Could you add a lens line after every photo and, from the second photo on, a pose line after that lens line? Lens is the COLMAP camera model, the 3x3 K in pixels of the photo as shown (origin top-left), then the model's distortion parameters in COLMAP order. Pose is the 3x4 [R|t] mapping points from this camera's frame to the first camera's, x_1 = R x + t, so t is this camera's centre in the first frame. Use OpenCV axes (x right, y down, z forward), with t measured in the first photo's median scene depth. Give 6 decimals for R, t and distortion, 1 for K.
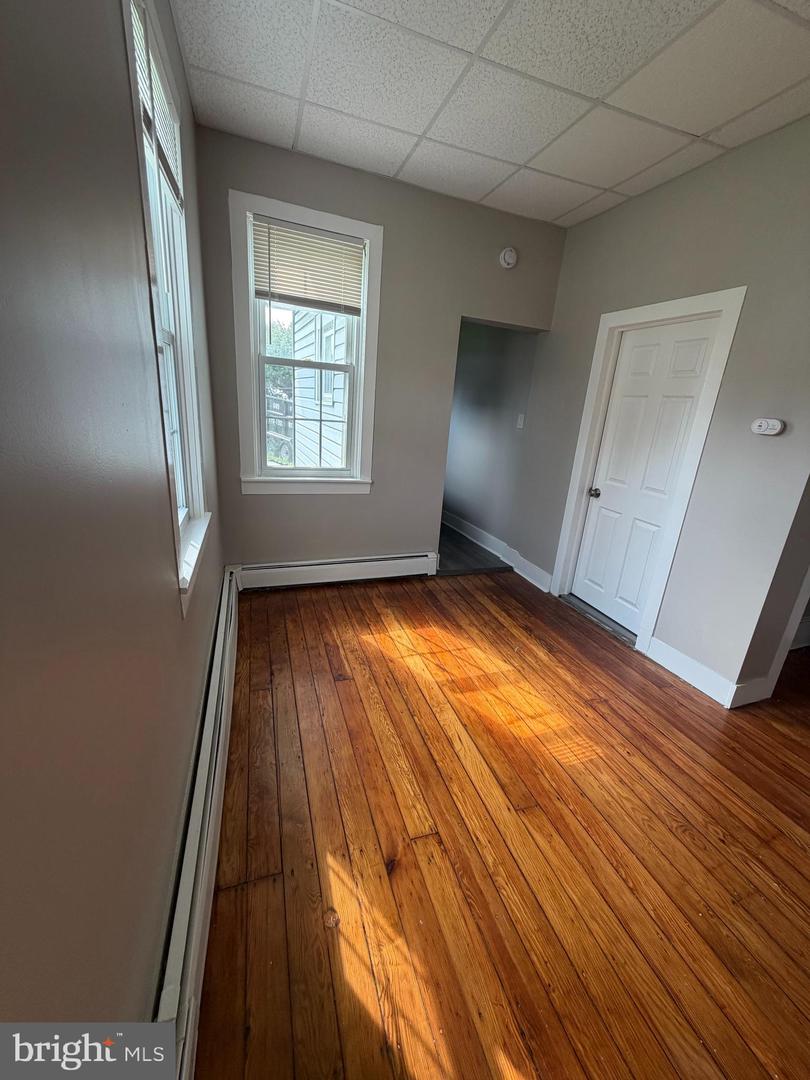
lens RADIAL K [[433.2, 0, 402.1], [0, 433.2, 536.7], [0, 0, 1]] dist [-0.002321, 0.001047]
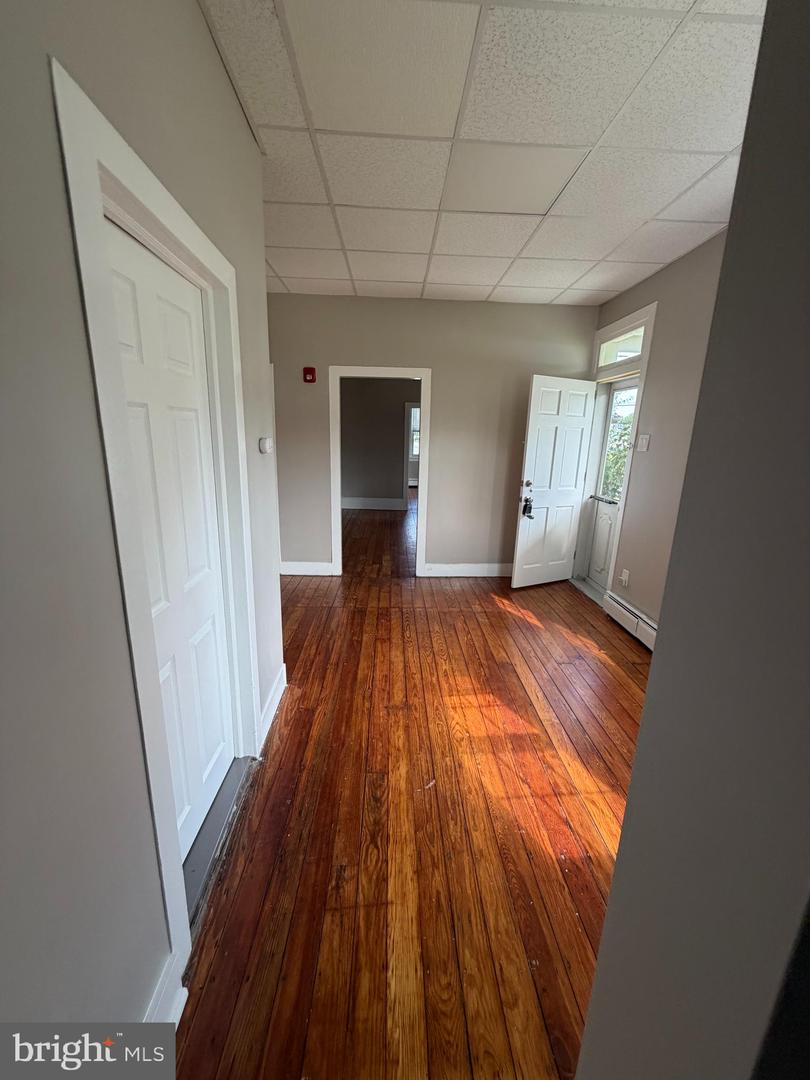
lens RADIAL K [[433.2, 0, 404.6], [0, 433.2, 535.7], [0, 0, 1]] dist [-0.002321, 0.001047]
pose [[-0.956401, -0.158124, 0.245548, 0.239658], [-0.007450, 0.853690, 0.520728, -0.557144], [-0.291961, 0.496195, -0.817648, 1.703249]]
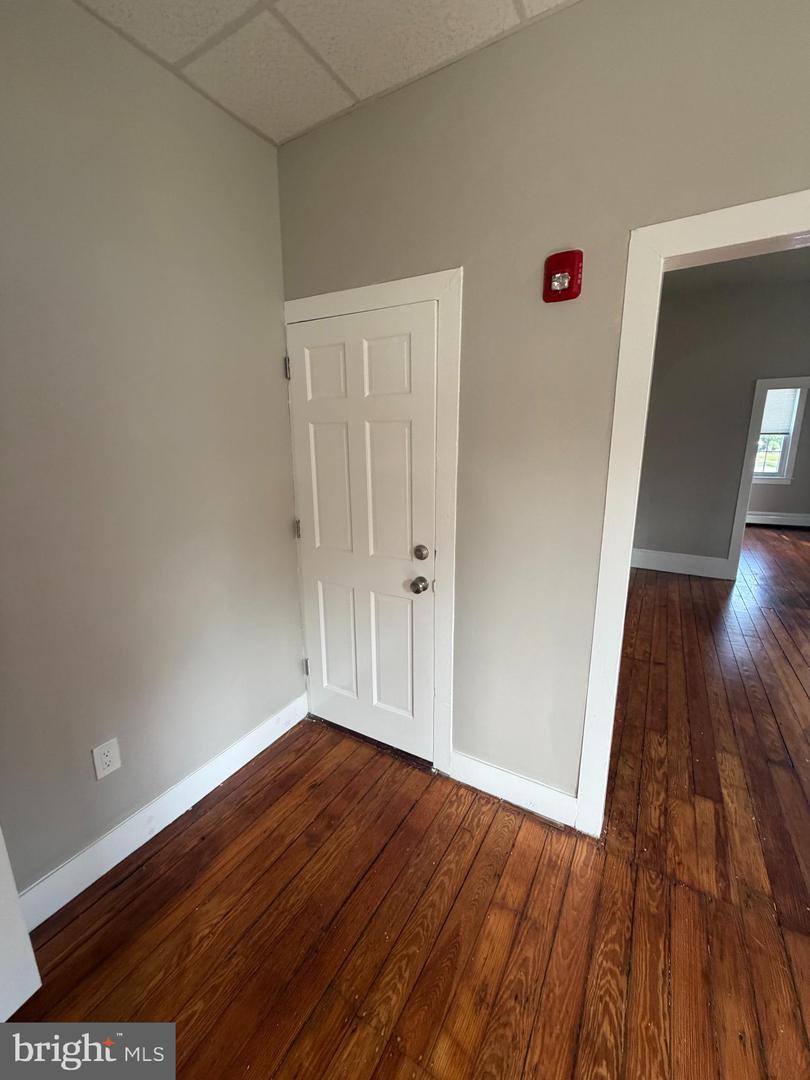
lens RADIAL K [[433.2, 0, 398.5], [0, 433.2, 532.4], [0, 0, 1]] dist [-0.002321, 0.001047]
pose [[-0.657073, -0.228731, 0.718288, 0.831251], [0.187277, 0.873450, 0.449458, -0.176614], [-0.730193, 0.429845, -0.531084, 0.600222]]
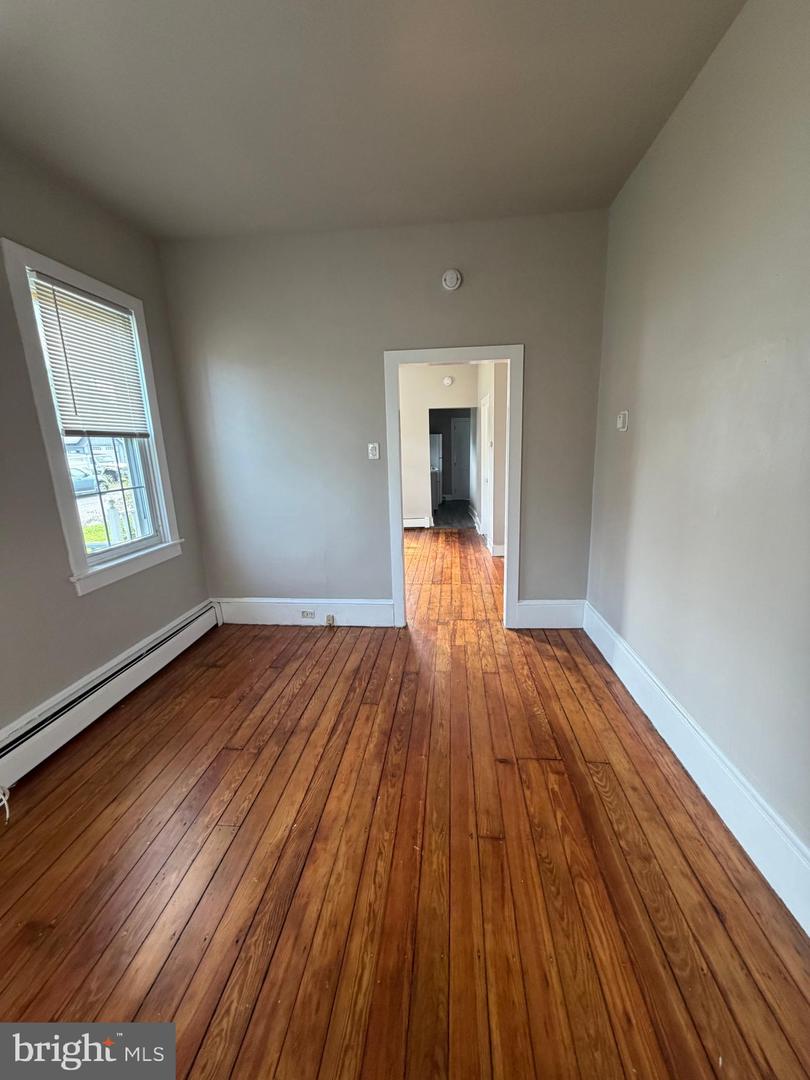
lens RADIAL K [[433.2, 0, 403.9], [0, 433.2, 534.3], [0, 0, 1]] dist [-0.002321, 0.001047]
pose [[0.908401, -0.029940, -0.417026, 1.374975], [-0.018787, 0.993502, -0.112251, 0.575487], [0.417677, 0.109804, 0.901936, -1.498082]]
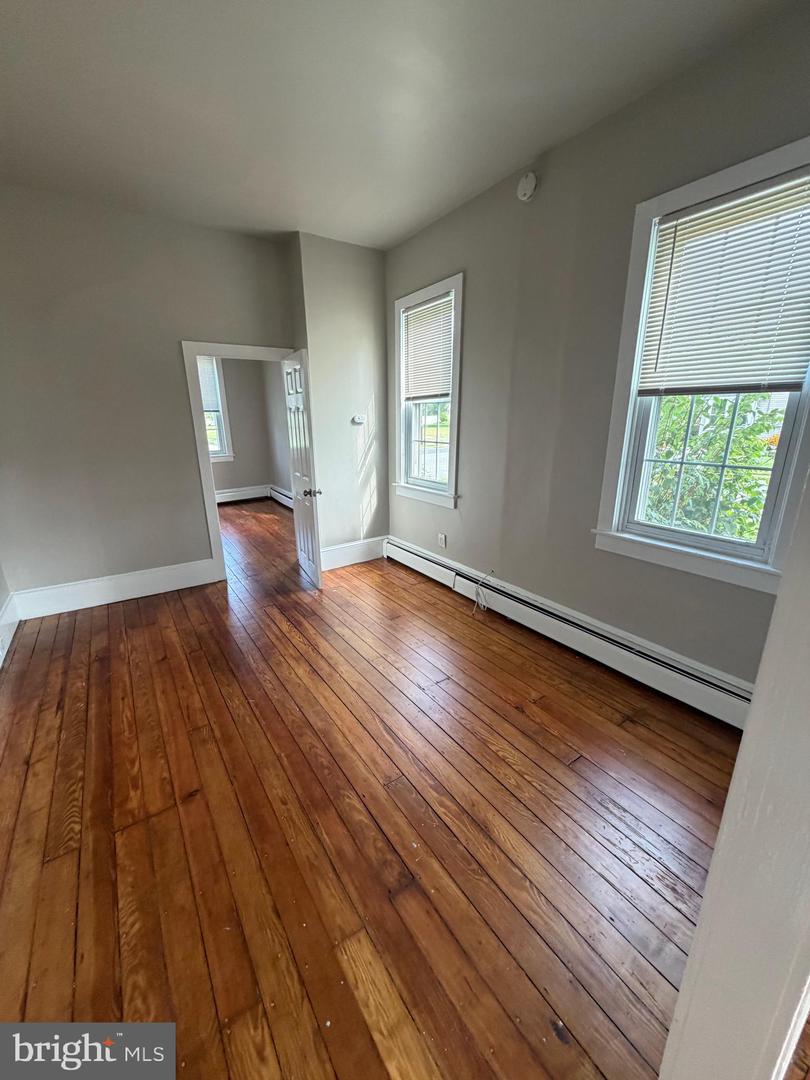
lens RADIAL K [[433.2, 0, 410.2], [0, 433.2, 539.6], [0, 0, 1]] dist [-0.002321, 0.001047]
pose [[-0.954310, 0.010477, -0.298634, 1.021091], [-0.153729, 0.839775, 0.520716, 0.068384], [0.256241, 0.542833, -0.799796, -0.049799]]
